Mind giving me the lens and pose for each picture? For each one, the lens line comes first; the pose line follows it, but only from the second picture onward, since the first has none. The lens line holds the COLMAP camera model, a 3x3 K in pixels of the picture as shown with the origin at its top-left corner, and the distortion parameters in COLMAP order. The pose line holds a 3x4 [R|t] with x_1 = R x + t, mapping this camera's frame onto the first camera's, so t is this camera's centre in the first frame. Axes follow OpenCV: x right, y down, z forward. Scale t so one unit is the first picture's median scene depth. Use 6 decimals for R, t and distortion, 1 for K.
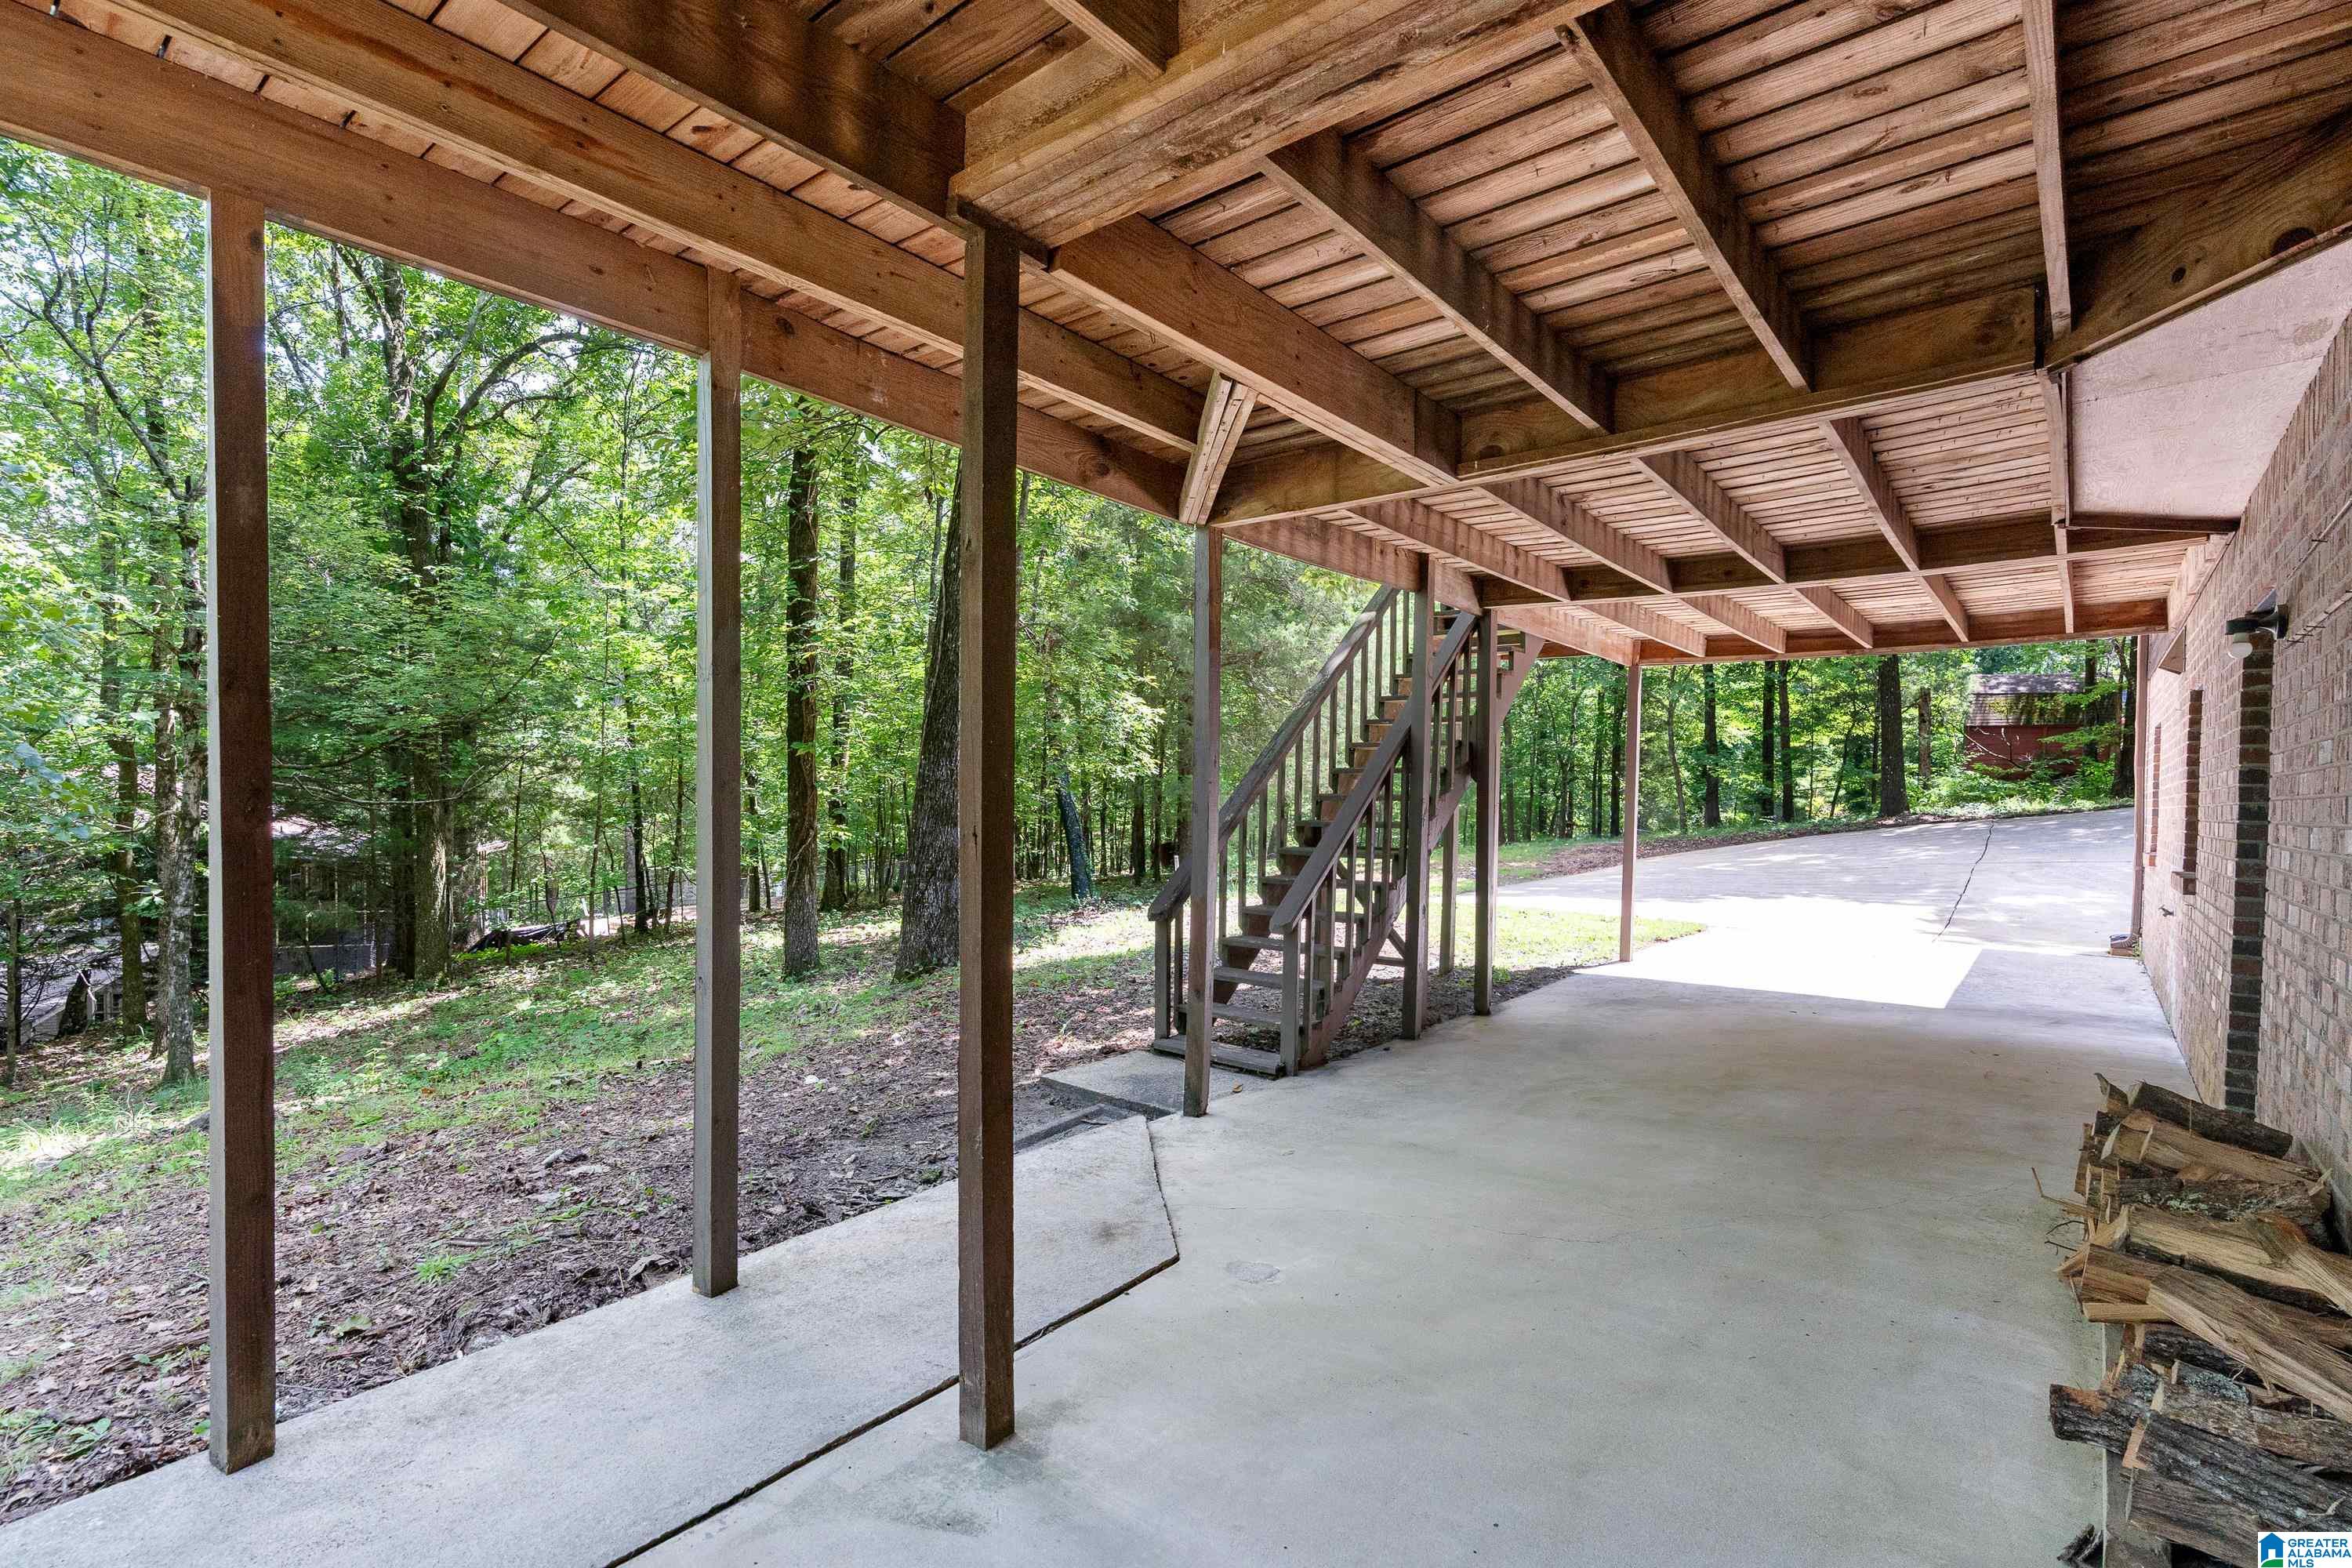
lens RADIAL K [[1101.9, 0, 1176.0], [0, 1101.9, 784.0], [0, 0, 1]] dist [0.001207, 0.000081]
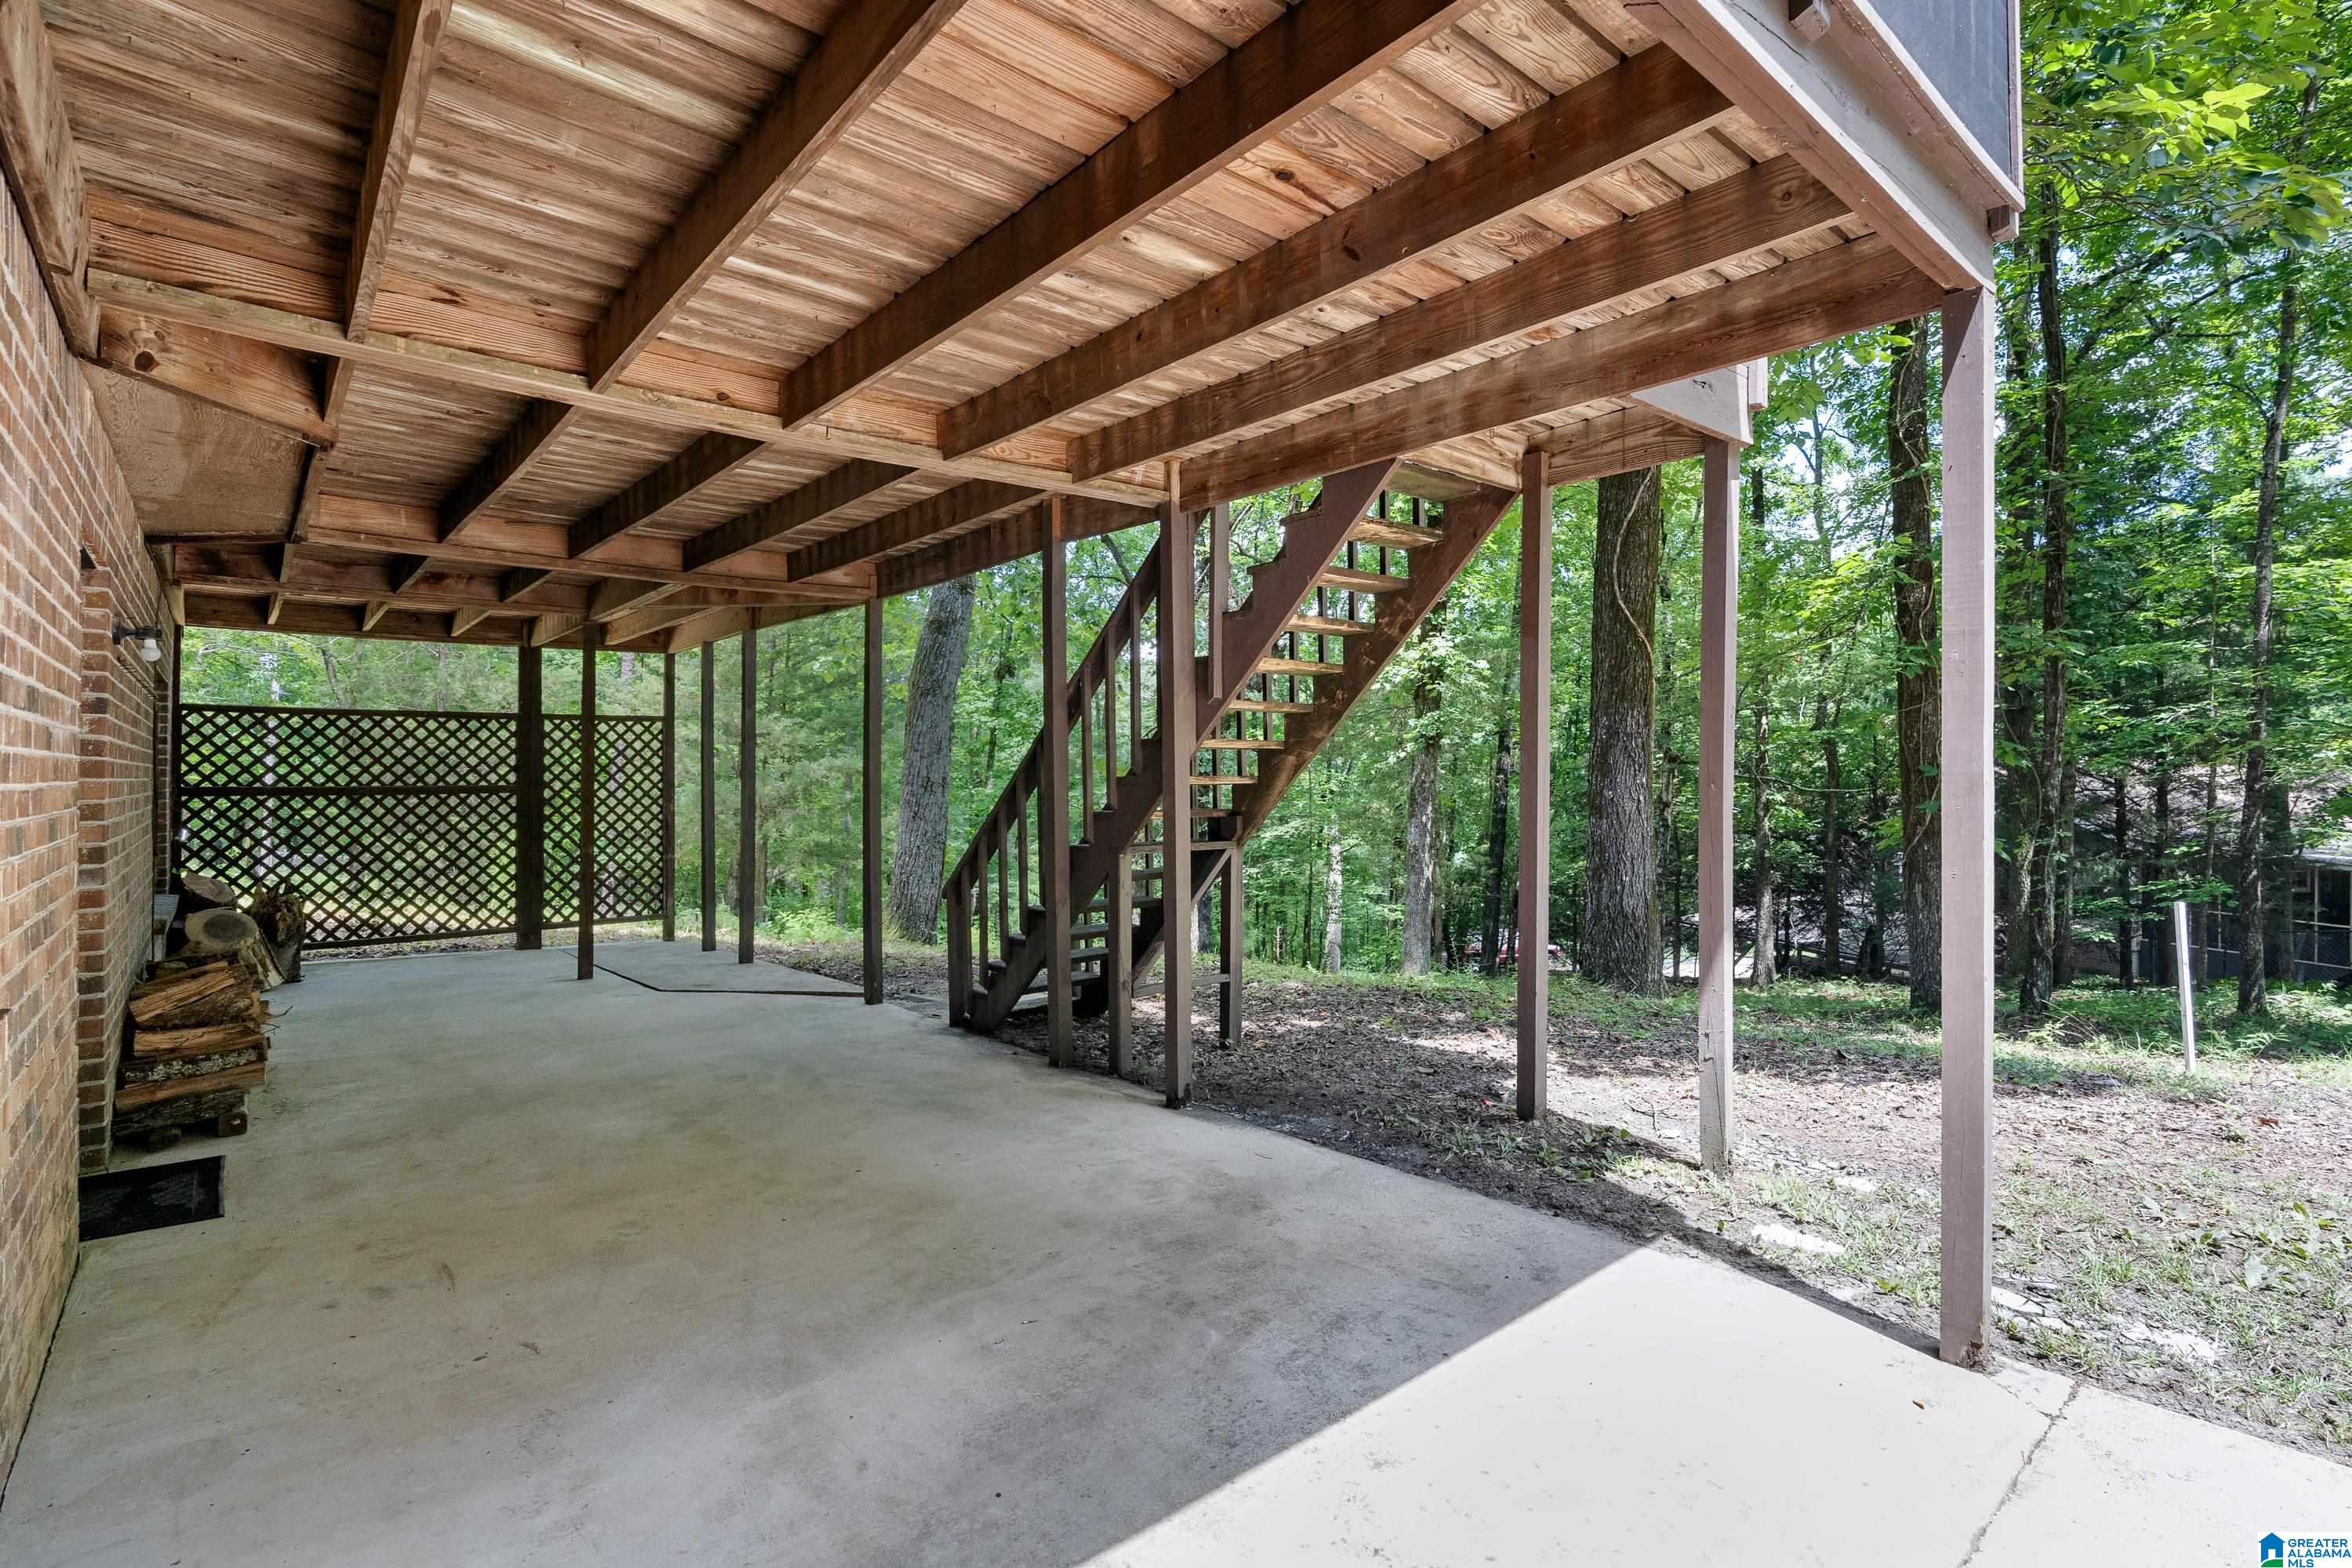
lens RADIAL K [[1101.9, 0, 1176.0], [0, 1101.9, 784.0], [0, 0, 1]] dist [0.001207, 0.000081]
pose [[-0.168290, -0.003065, -0.985733, 1.261023], [0.001213, 0.999994, -0.003317, 0.022179], [0.985737, -0.001753, -0.168285, 1.503543]]
